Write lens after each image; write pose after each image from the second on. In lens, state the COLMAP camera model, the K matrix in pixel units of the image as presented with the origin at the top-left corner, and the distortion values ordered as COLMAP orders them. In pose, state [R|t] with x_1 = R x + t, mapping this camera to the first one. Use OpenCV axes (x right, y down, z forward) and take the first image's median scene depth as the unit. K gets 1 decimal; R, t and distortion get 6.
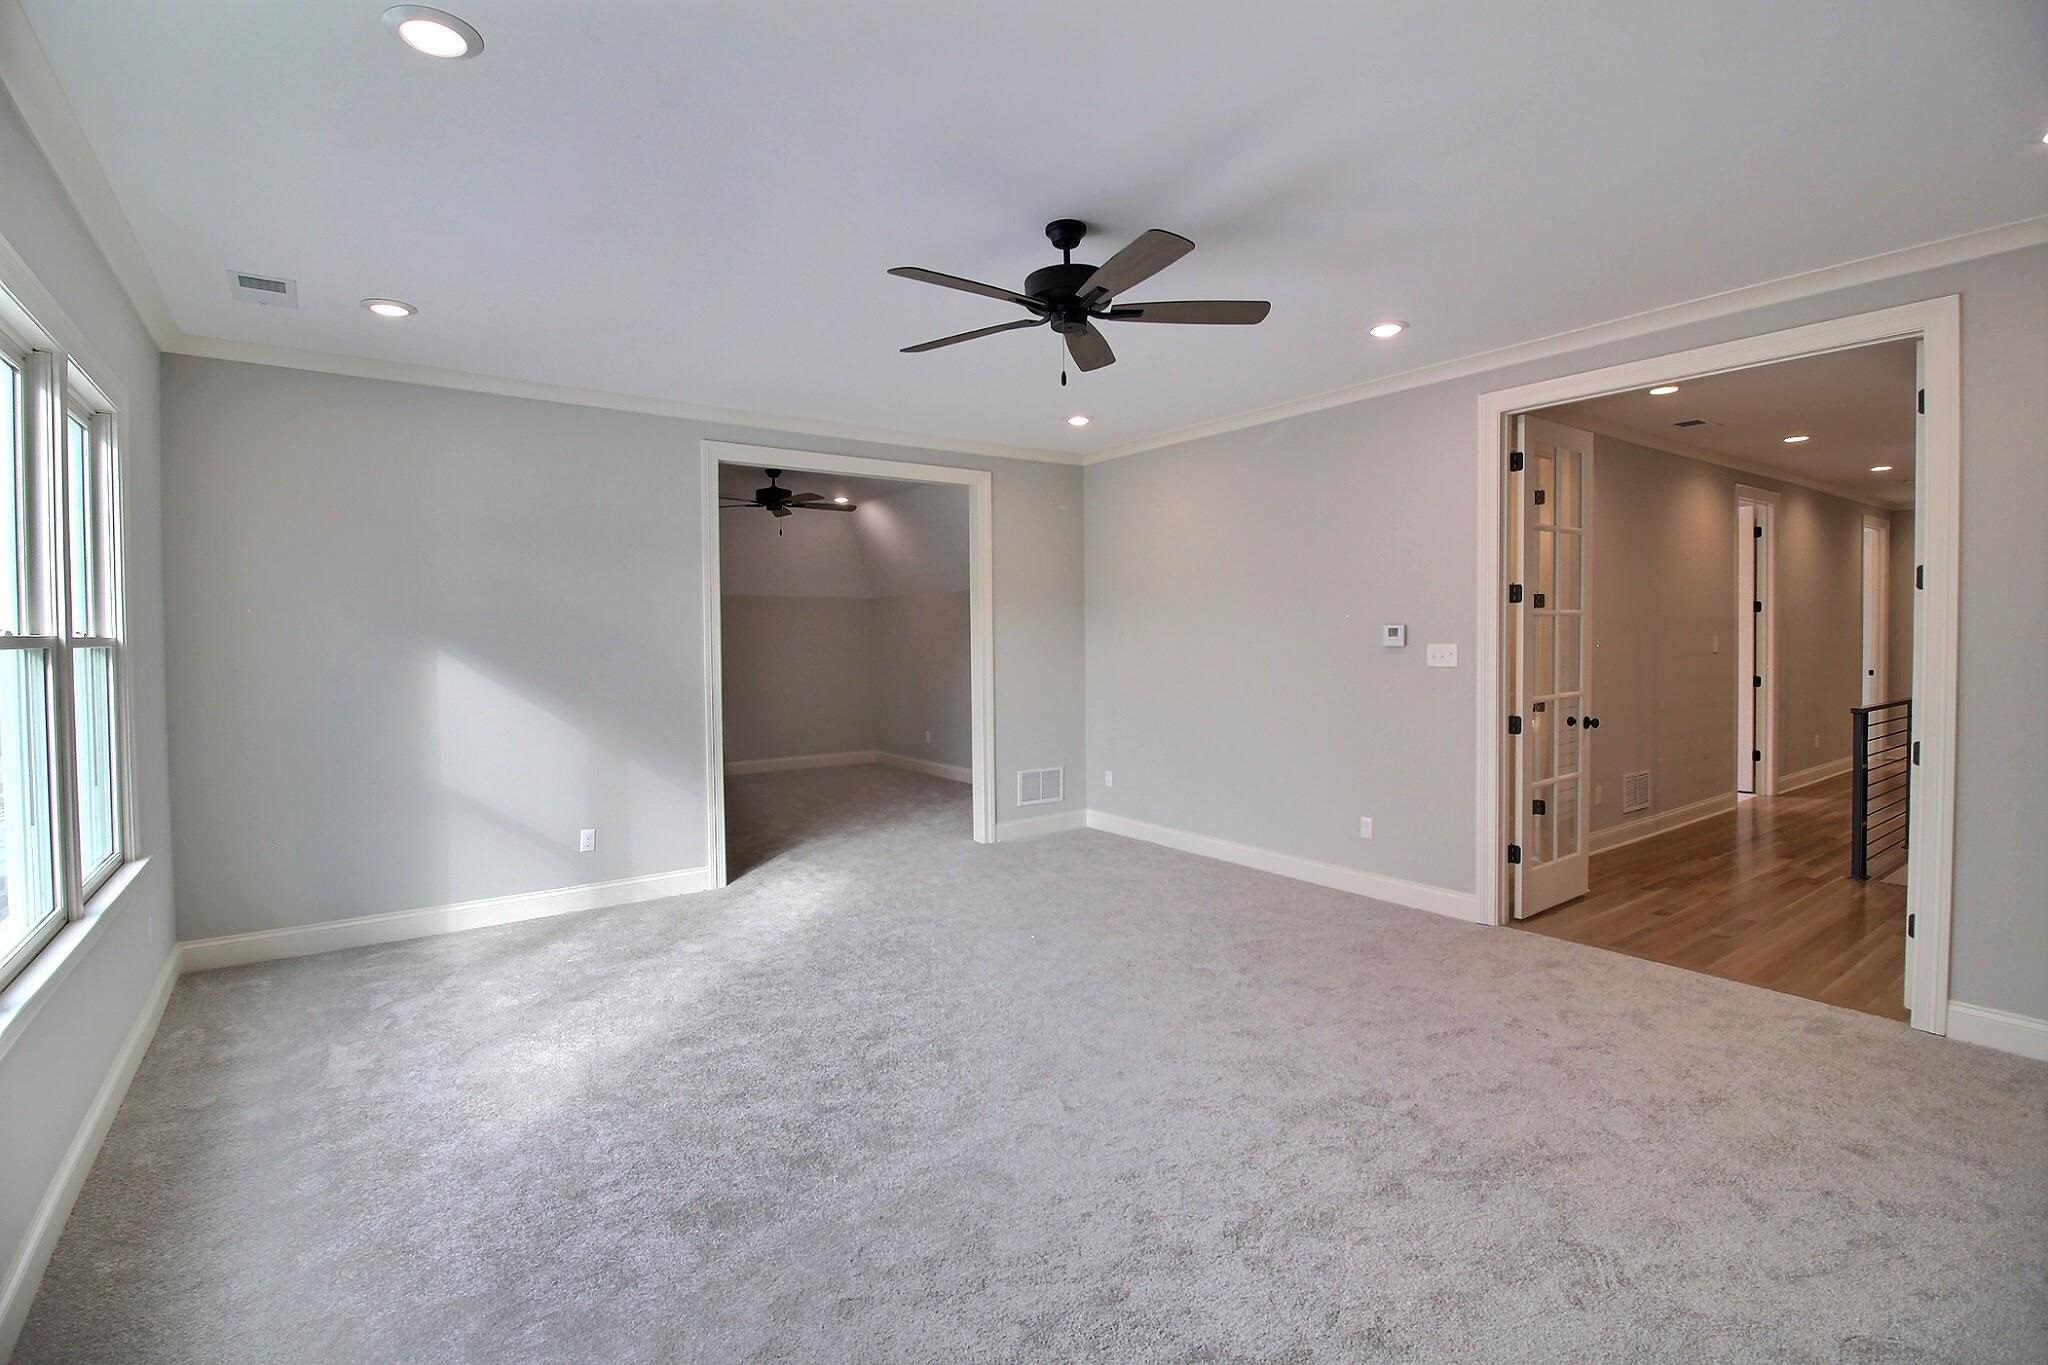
lens RADIAL K [[955.4, 0, 1024.3], [0, 955.4, 656.7], [0, 0, 1]] dist [0.001341, 0.000047]
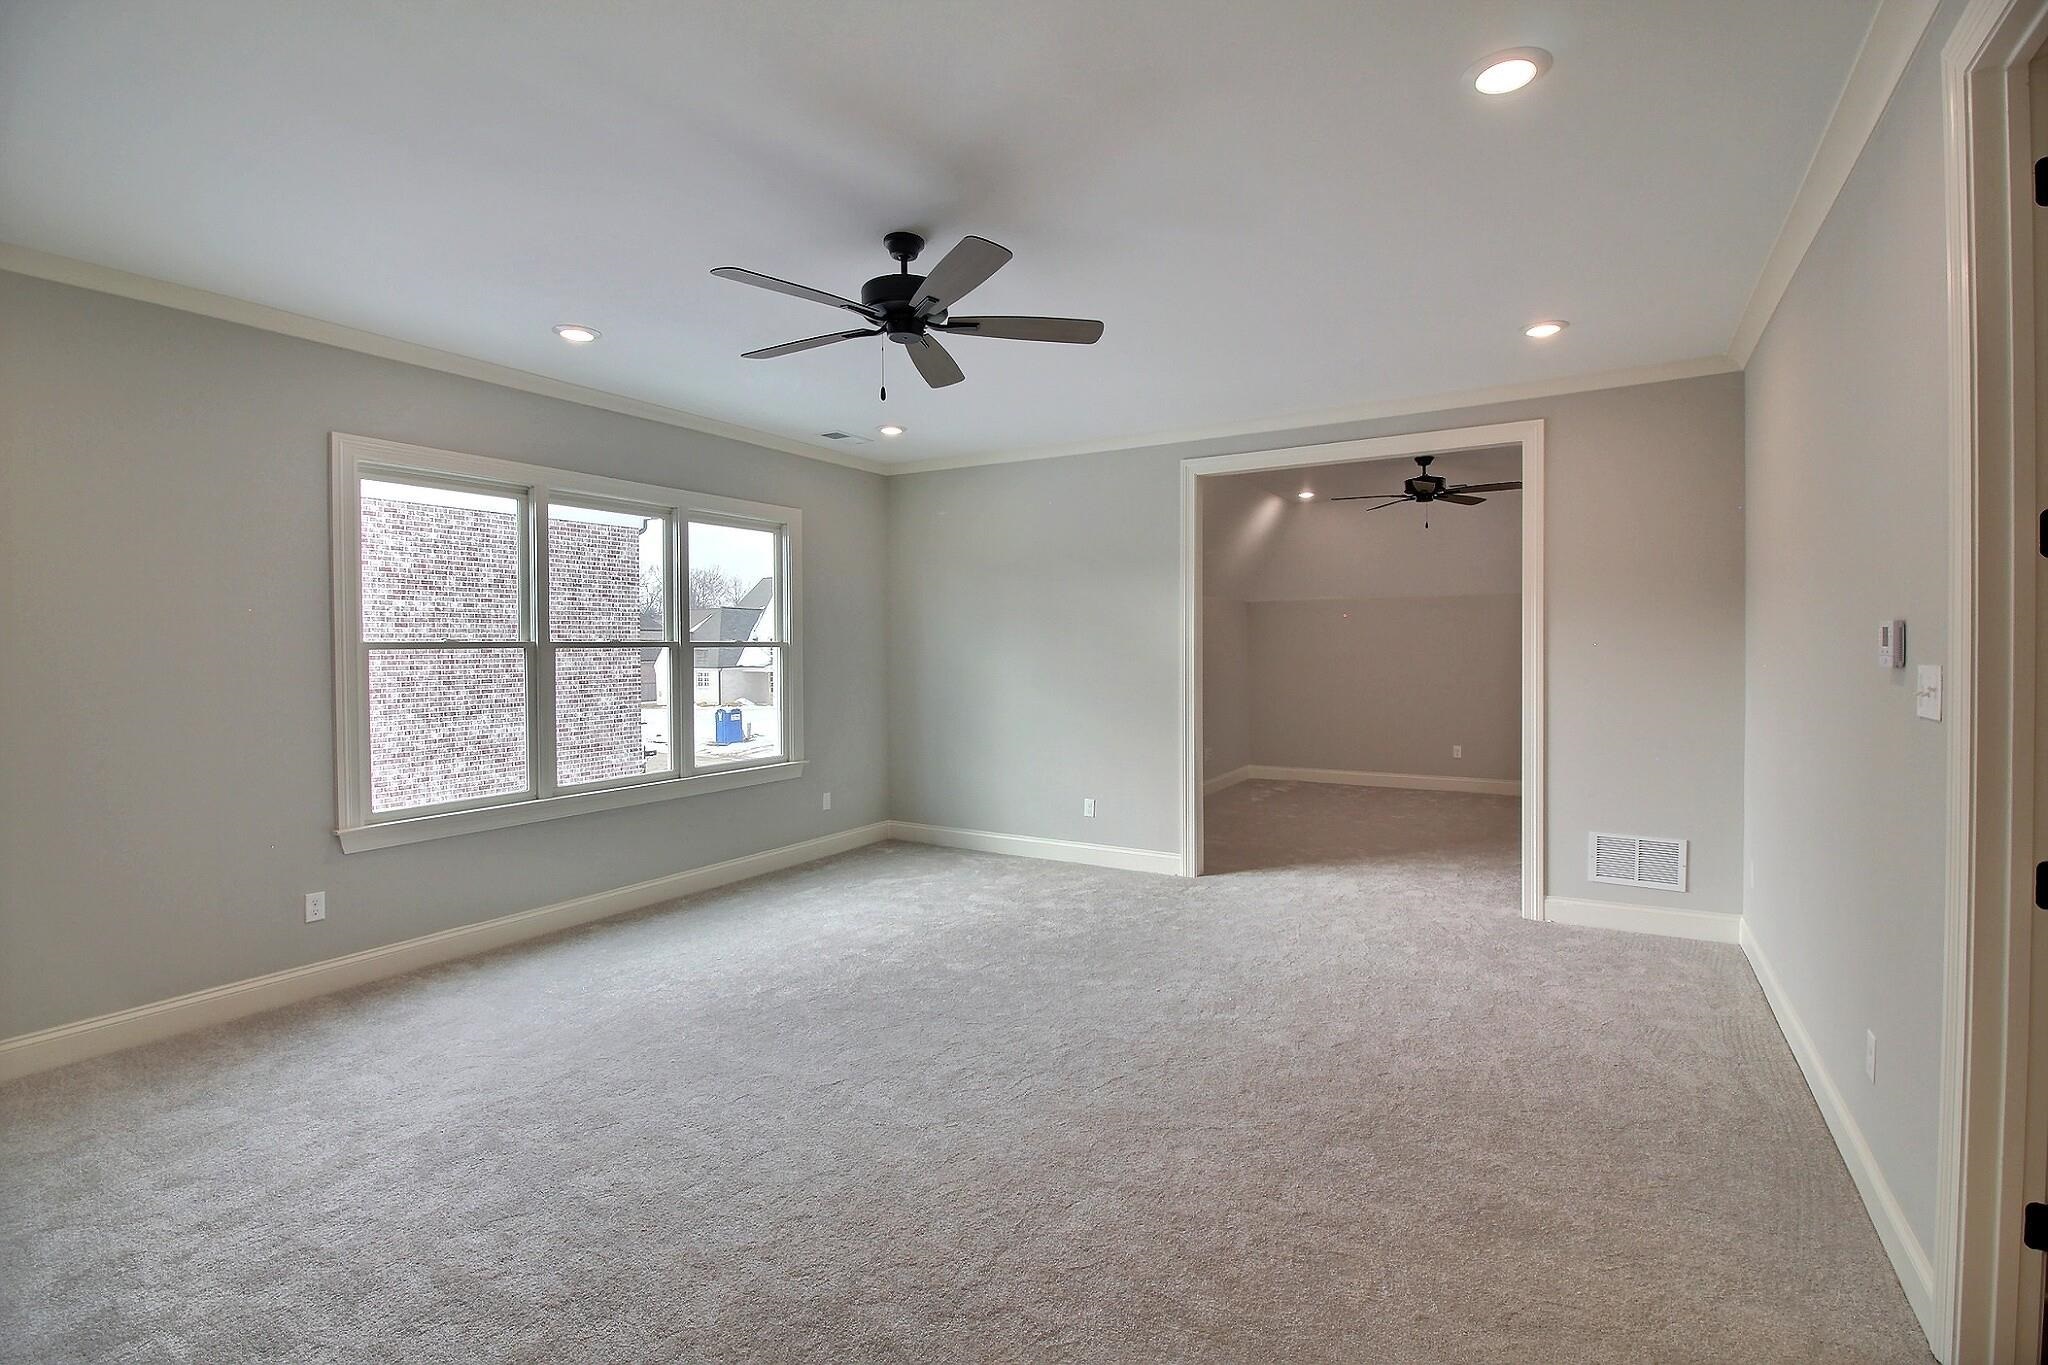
lens RADIAL K [[955.4, 0, 1024.3], [0, 955.4, 656.7], [0, 0, 1]] dist [0.001341, 0.000047]
pose [[0.391283, 0.018286, -0.920089, 0.658667], [-0.019063, 0.999749, 0.011762, -0.014397], [0.920073, 0.012938, 0.391534, 0.463791]]
